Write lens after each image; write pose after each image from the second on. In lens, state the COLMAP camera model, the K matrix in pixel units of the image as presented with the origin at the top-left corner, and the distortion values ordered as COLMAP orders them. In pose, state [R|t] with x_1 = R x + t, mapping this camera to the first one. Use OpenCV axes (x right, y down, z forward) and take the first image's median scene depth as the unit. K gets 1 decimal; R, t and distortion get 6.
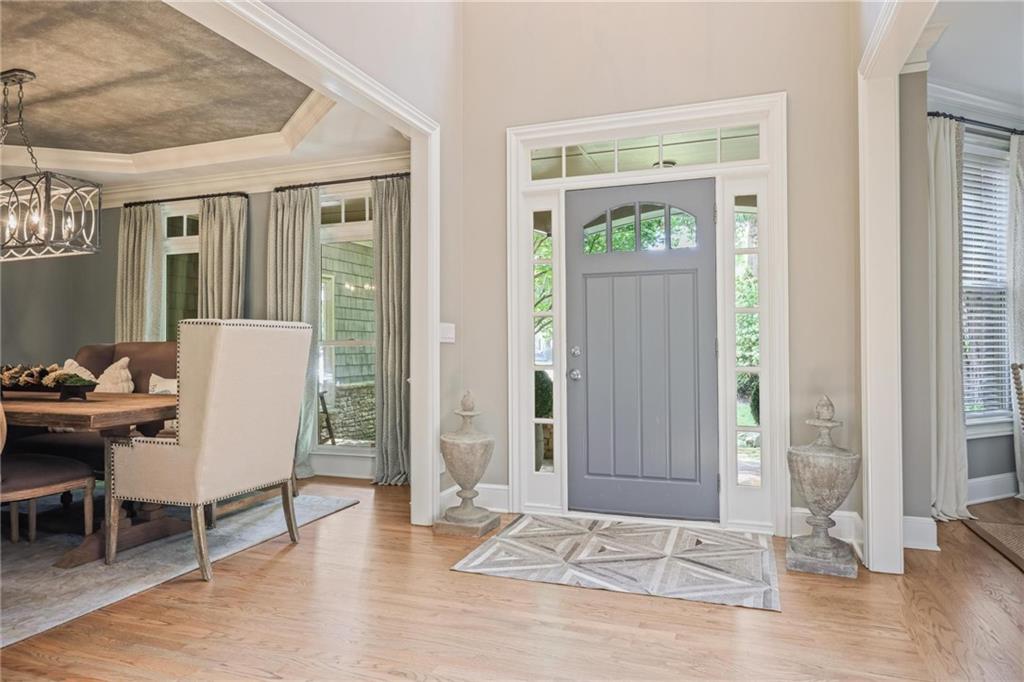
lens RADIAL K [[651.0, 0, 511.4], [0, 651.0, 336.1], [0, 0, 1]] dist [-0.003649, 0.004361]
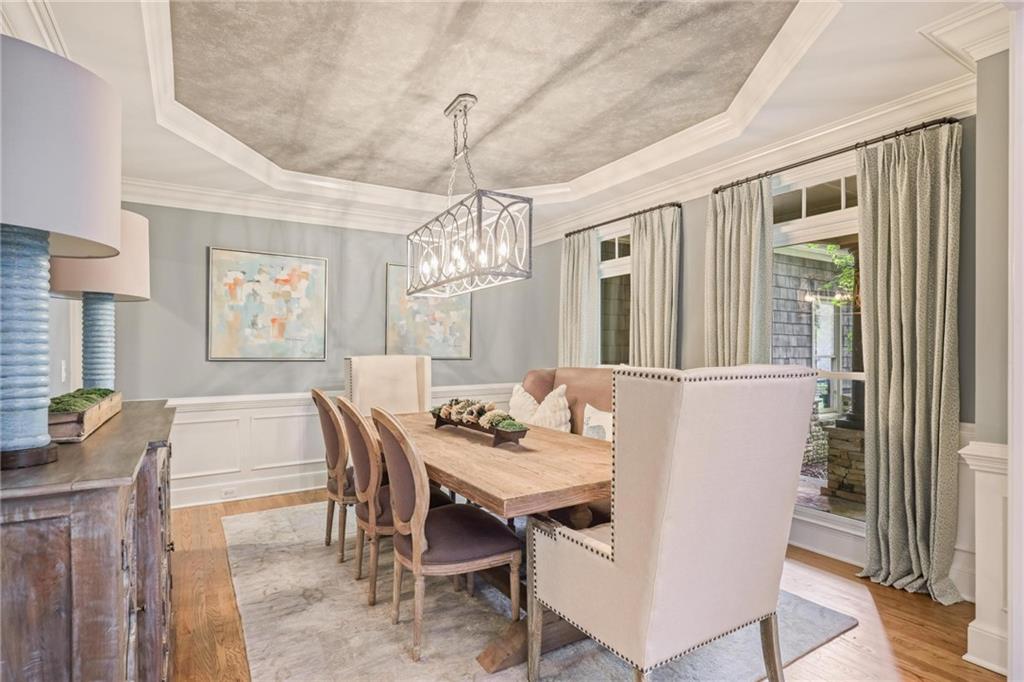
lens RADIAL K [[506.8, 0, 519.2], [0, 506.8, 351.3], [0, 0, 1]] dist [-0.001059, 0.000007]
pose [[0.795524, 0.006784, -0.605883, -0.219160], [0.006526, 0.999783, 0.019764, -0.040139], [0.605886, -0.019676, 0.795308, 0.422618]]
